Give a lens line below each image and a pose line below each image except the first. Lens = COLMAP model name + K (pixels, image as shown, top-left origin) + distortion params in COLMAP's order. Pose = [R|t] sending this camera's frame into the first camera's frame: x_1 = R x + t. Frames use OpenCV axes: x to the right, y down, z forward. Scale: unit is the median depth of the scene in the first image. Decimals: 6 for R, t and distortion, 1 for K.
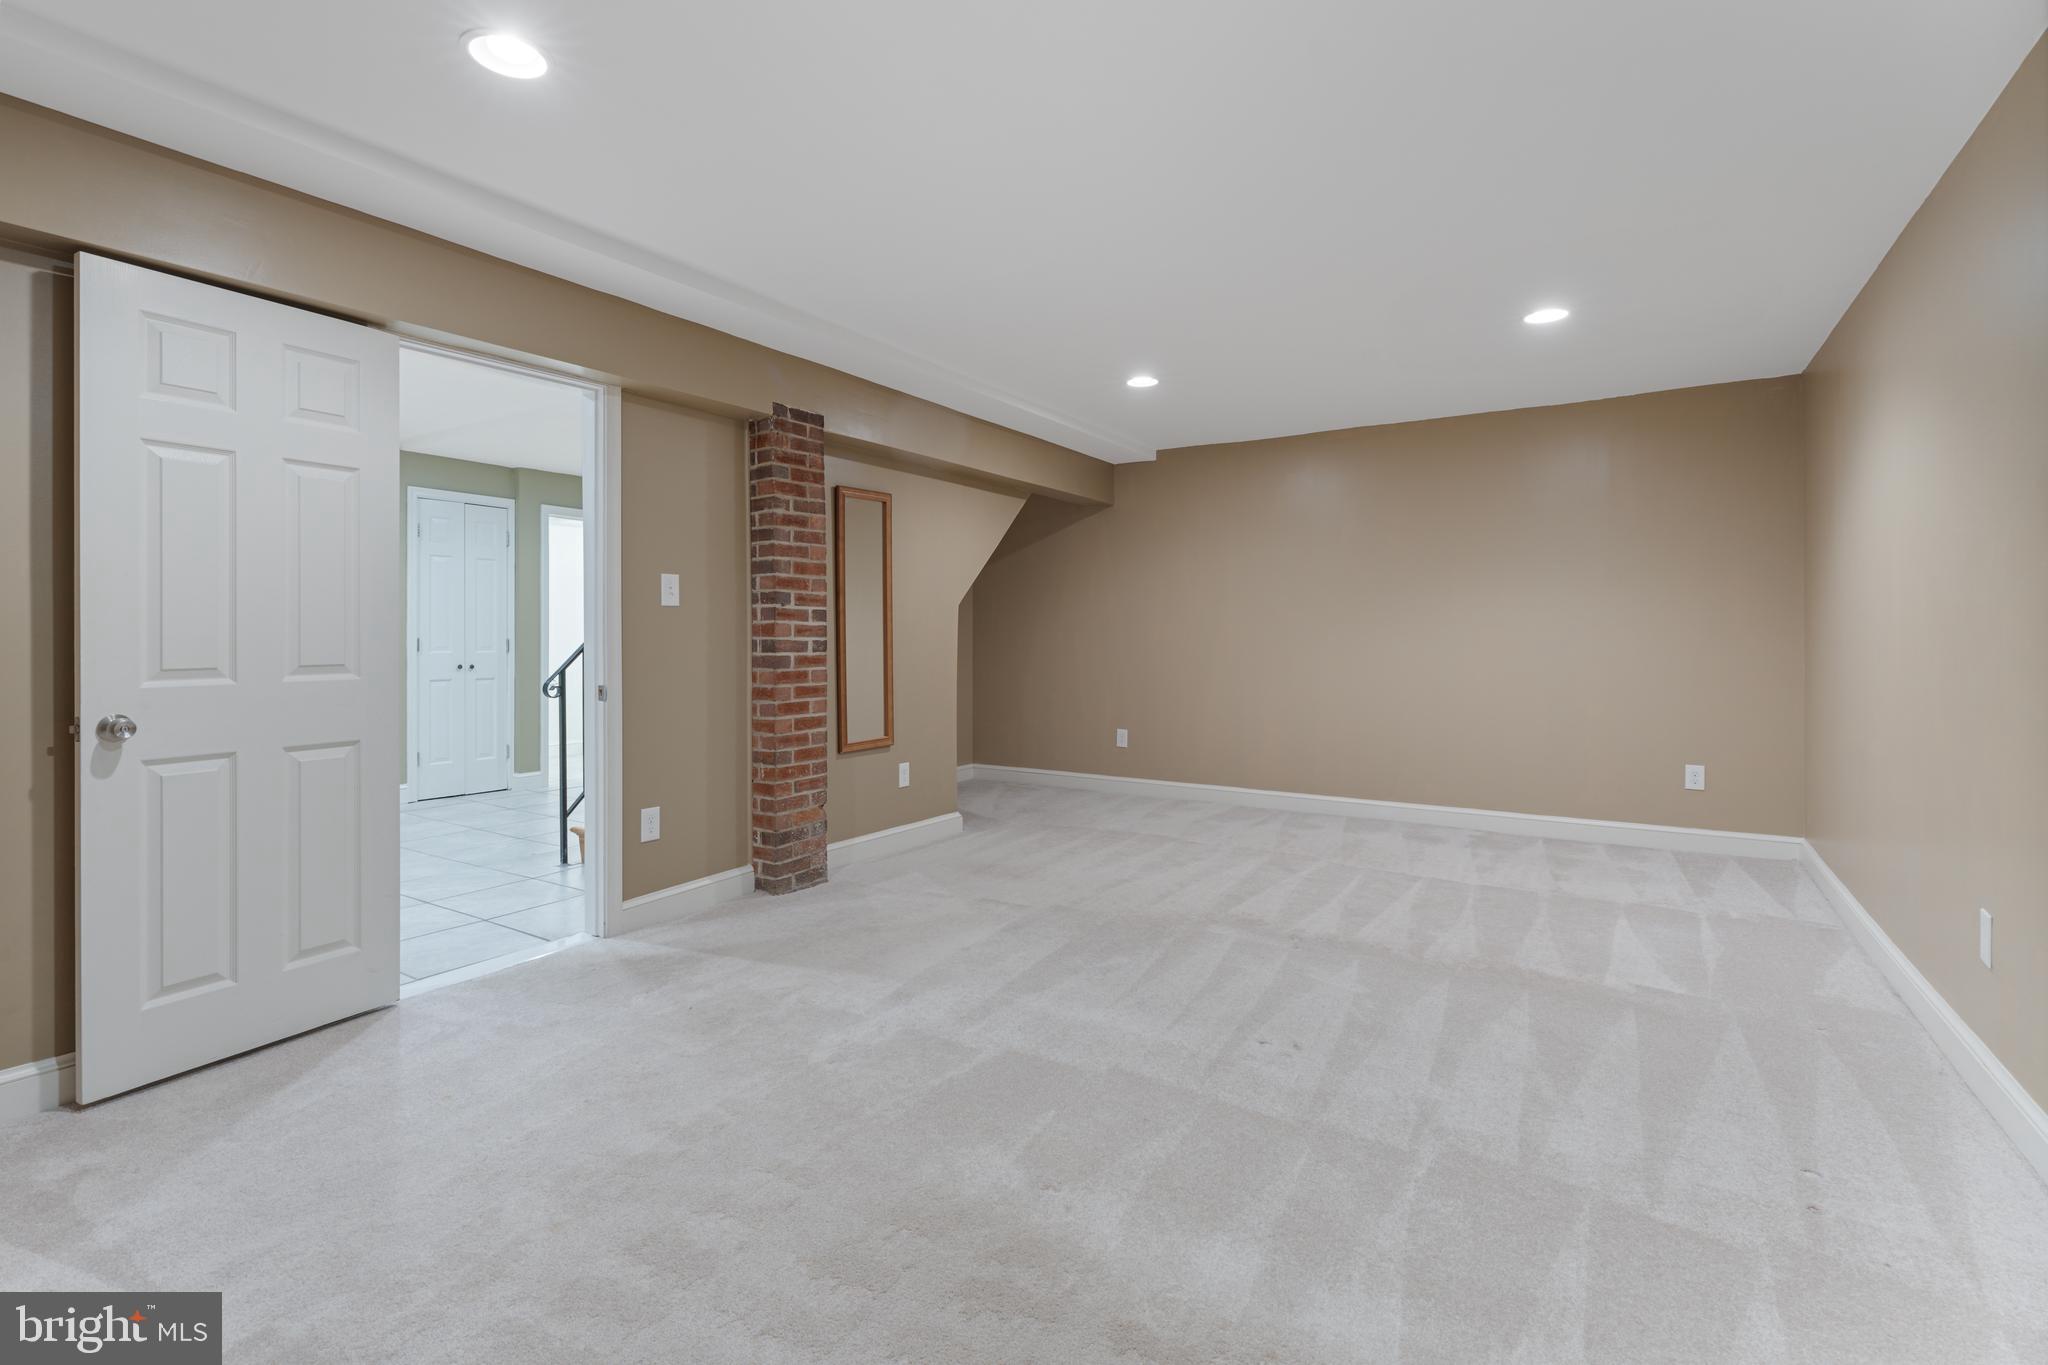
lens RADIAL K [[924.8, 0, 989.8], [0, 924.8, 637.7], [0, 0, 1]] dist [-0.001609, 0.001335]
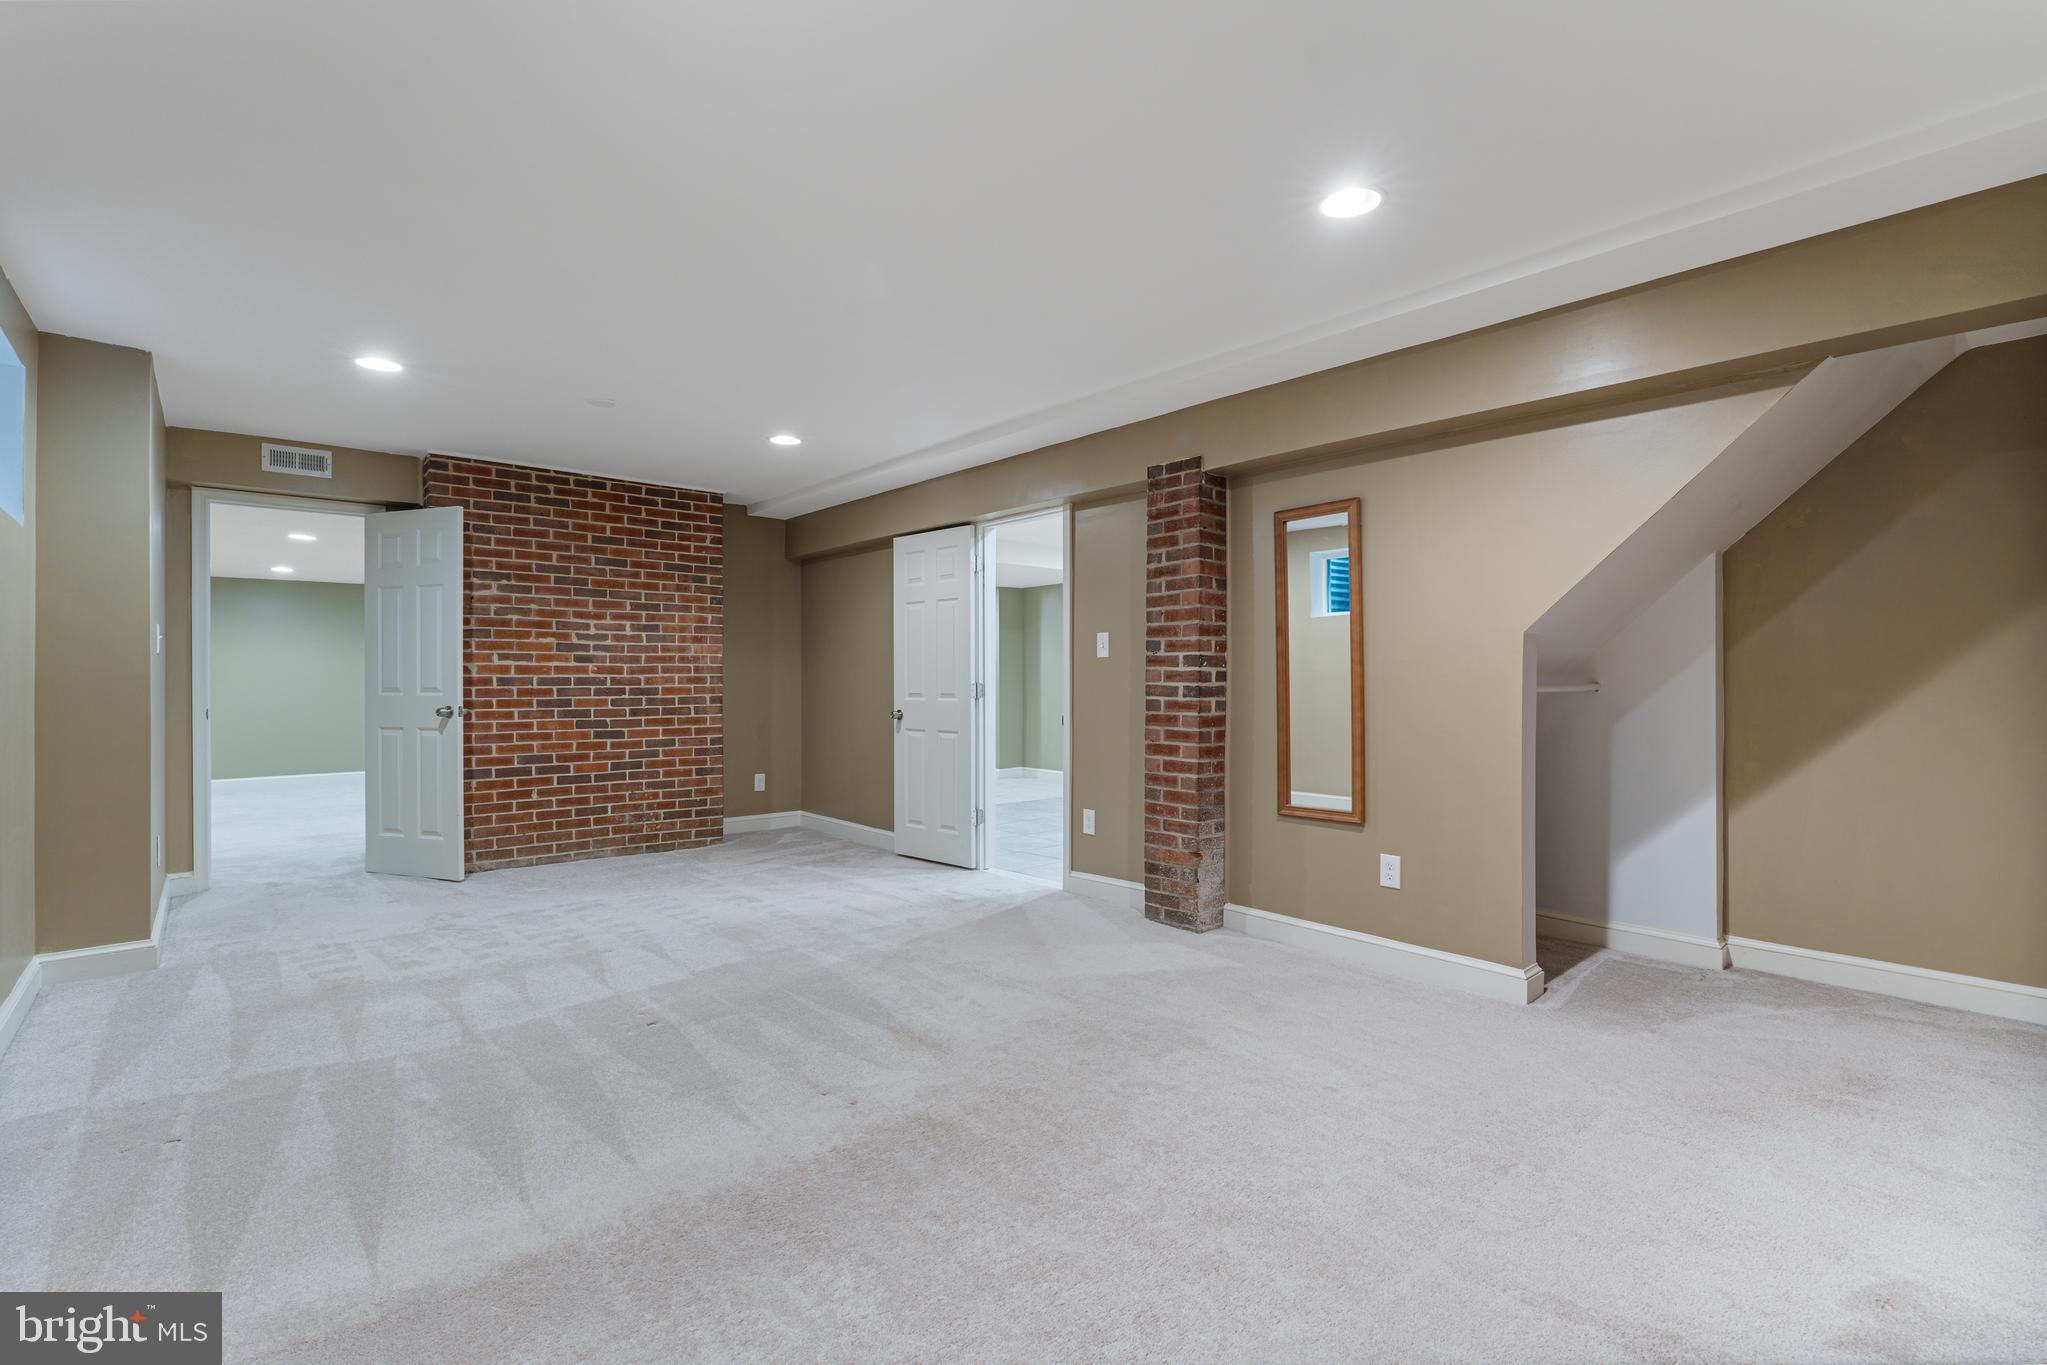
lens RADIAL K [[924.4, 0, 1021.2], [0, 924.4, 679.8], [0, 0, 1]] dist [-0.001609, 0.001335]
pose [[-0.252053, 0.001269, -0.967713, 0.840091], [-0.001967, 0.999996, 0.001823, -0.005047], [0.967711, 0.002363, -0.252050, 1.099595]]
